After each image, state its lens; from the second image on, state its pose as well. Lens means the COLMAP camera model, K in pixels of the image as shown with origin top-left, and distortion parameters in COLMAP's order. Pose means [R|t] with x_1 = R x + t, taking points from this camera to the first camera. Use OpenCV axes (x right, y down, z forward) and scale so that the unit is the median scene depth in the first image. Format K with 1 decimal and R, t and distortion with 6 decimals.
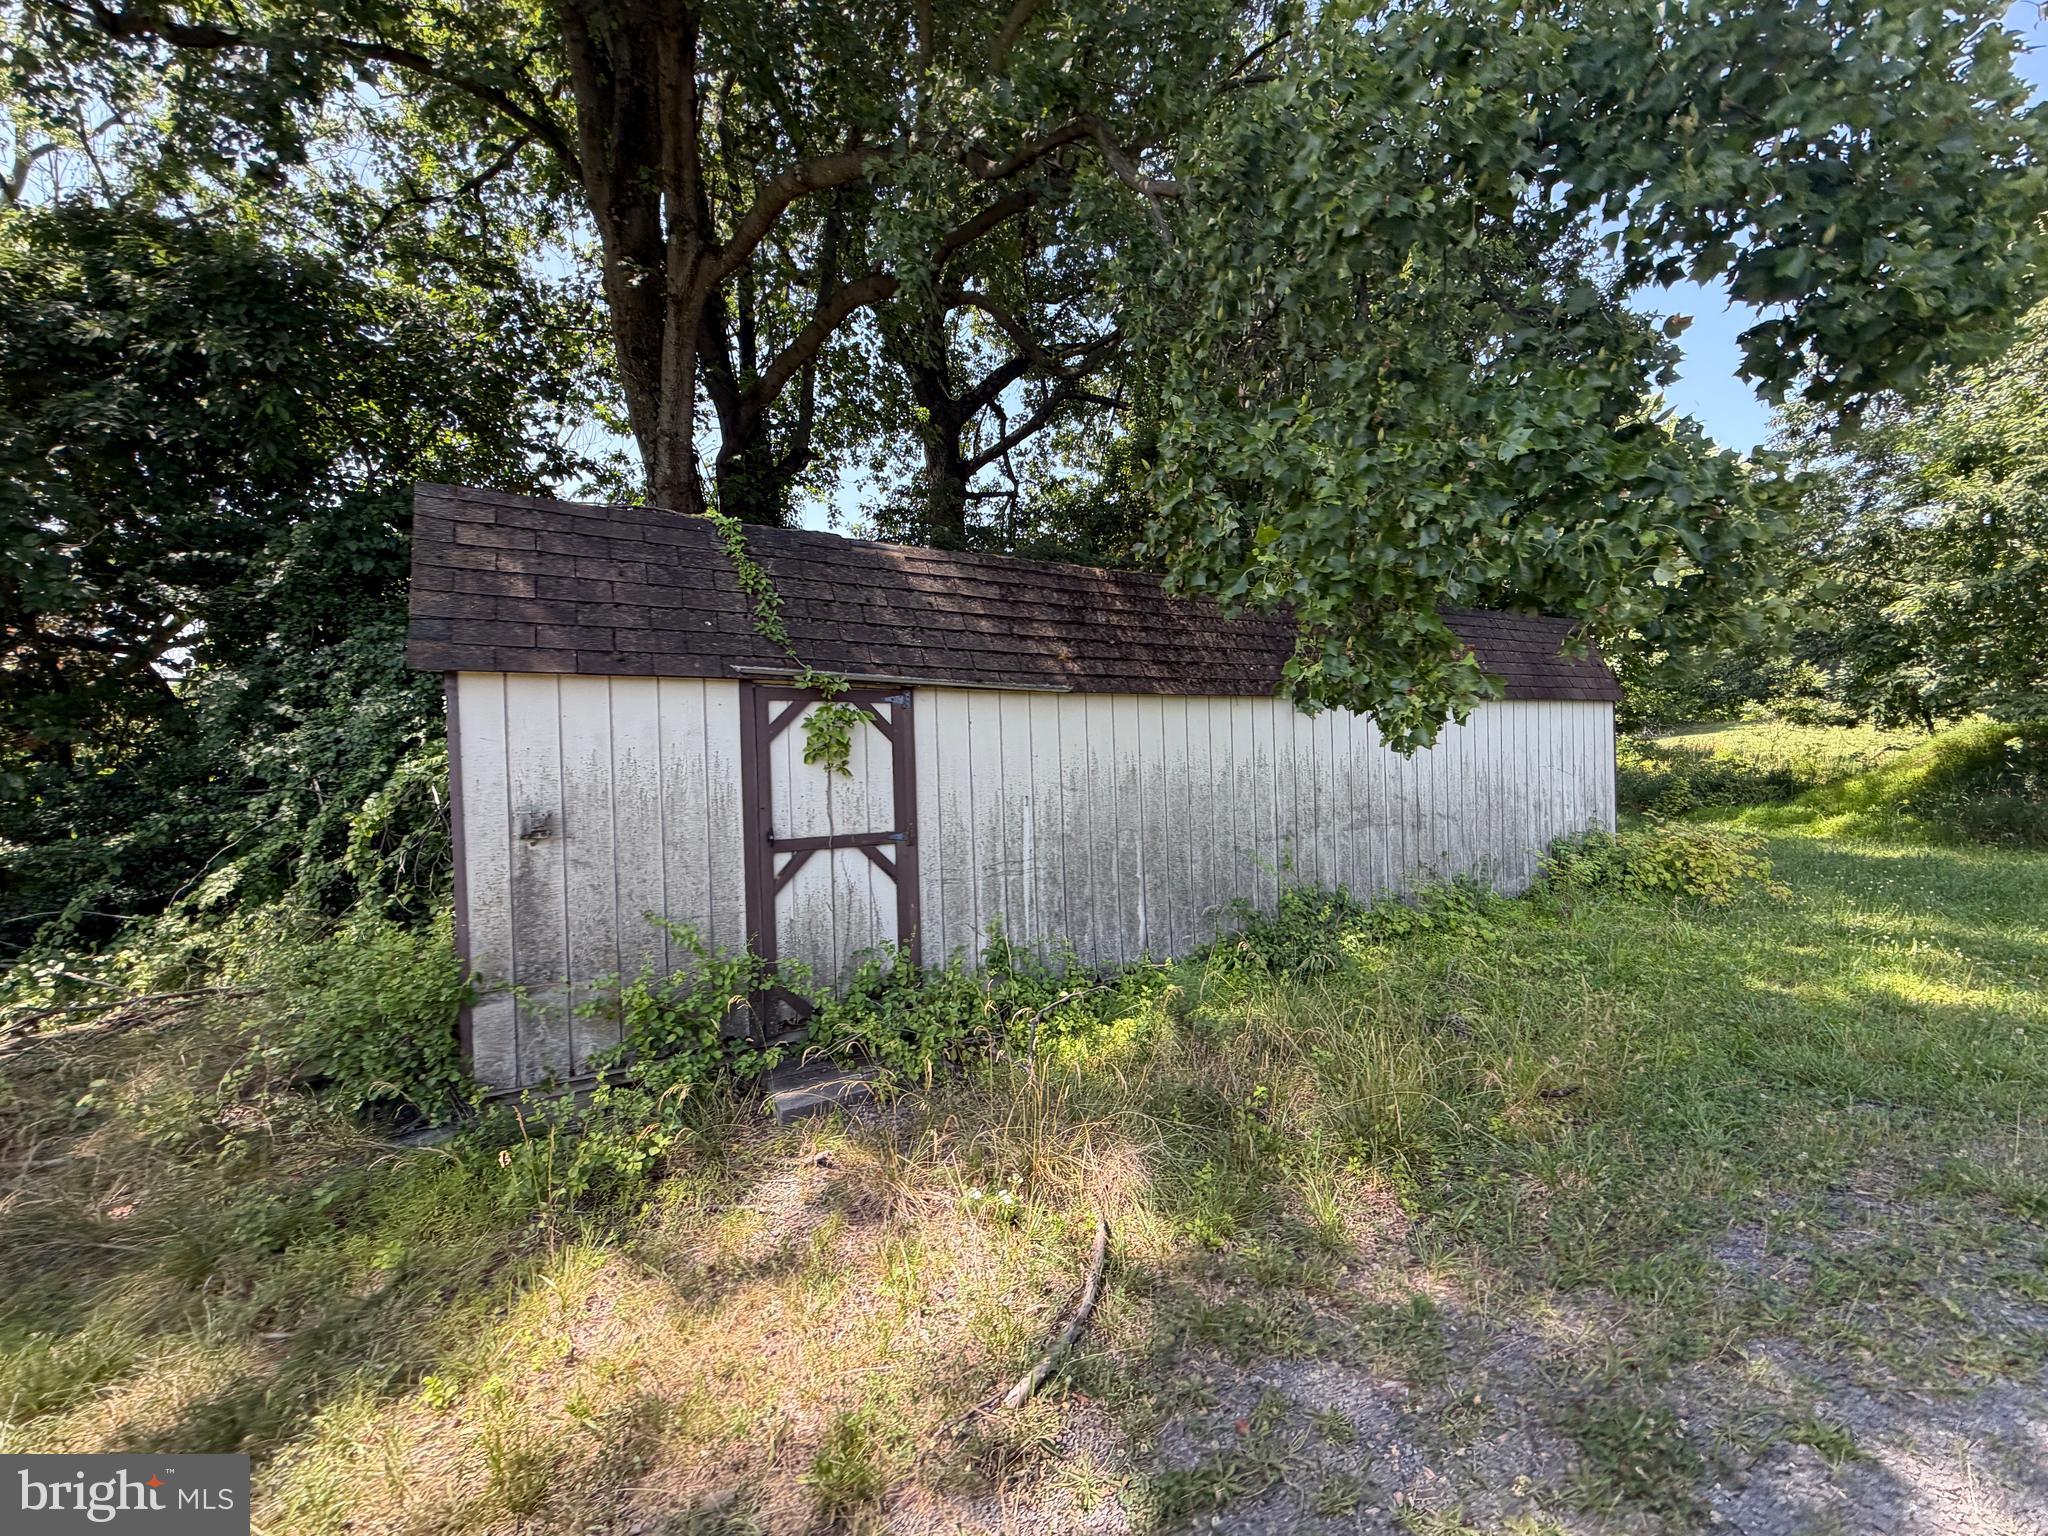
lens RADIAL K [[814.0, 0, 1022.0], [0, 814.0, 765.3], [0, 0, 1]] dist [0.000146, 0.000336]
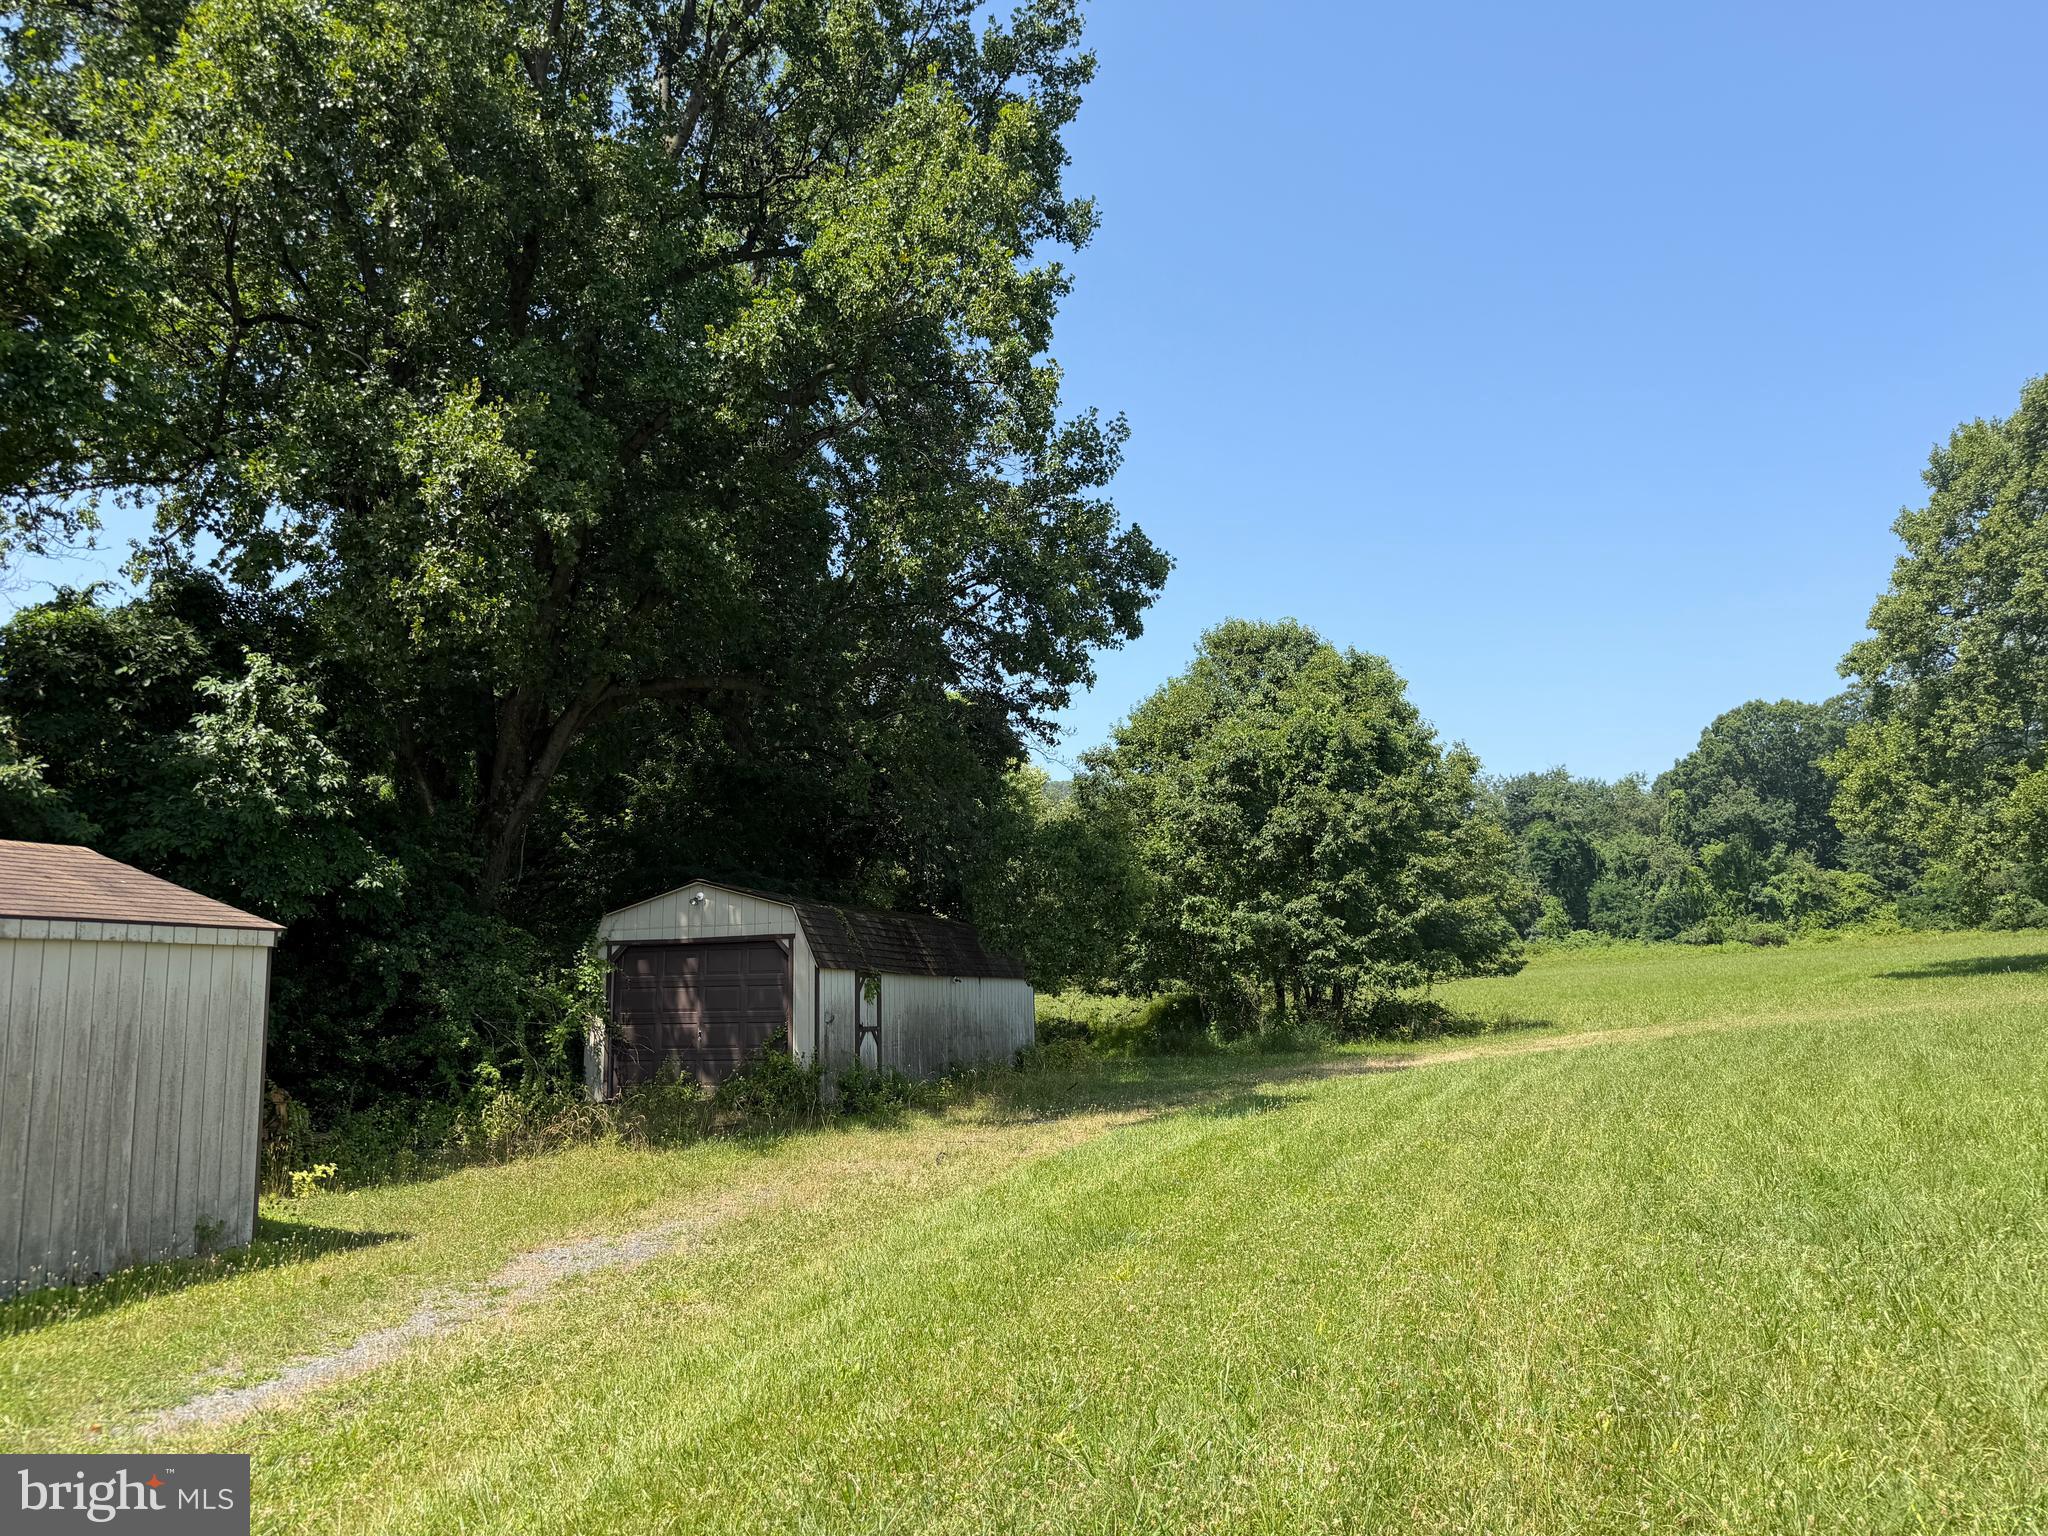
lens RADIAL K [[1443.2, 0, 1021.5], [0, 1443.2, 764.7], [0, 0, 1]] dist [0.028112, -0.036139]
pose [[0.743329, 0.135291, 0.655102, -1.367802], [-0.011419, 0.981758, -0.189794, 0.059888], [-0.668829, 0.133599, 0.731314, -1.328595]]
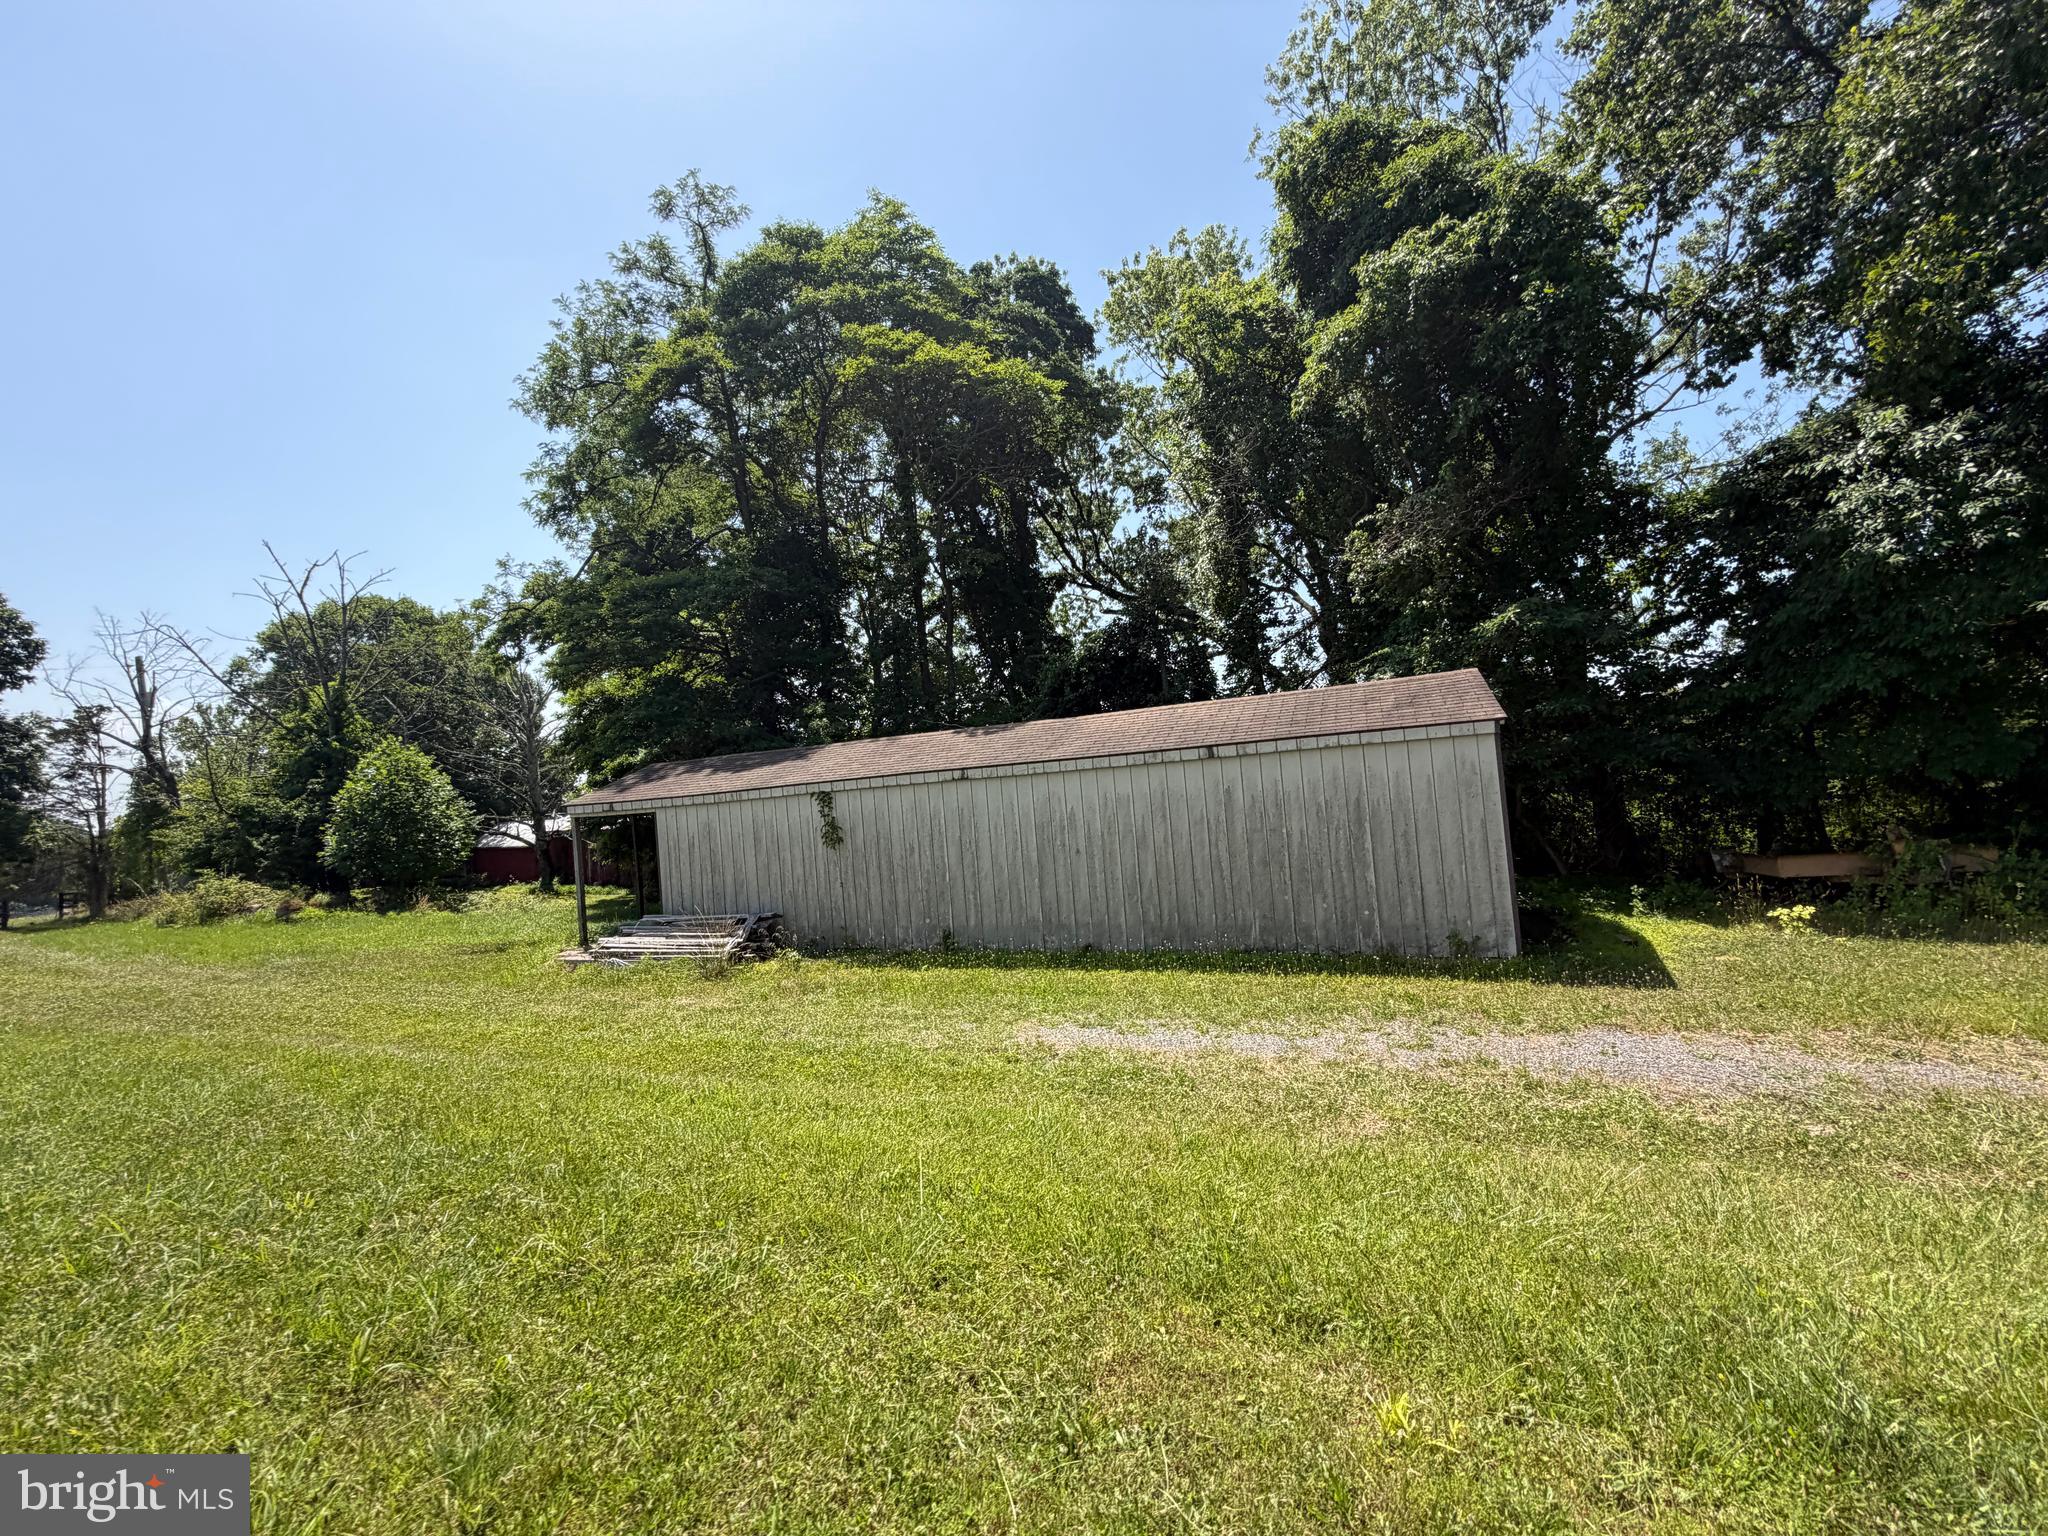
lens RADIAL K [[822.6, 0, 1026.5], [0, 822.6, 772.7], [0, 0, 1]] dist [-0.002217, -0.000033]
pose [[0.503402, -0.008058, -0.864015, -0.587715], [0.043413, 0.998929, 0.015977, -0.001921], [0.862961, -0.045552, 0.503213, -0.916965]]
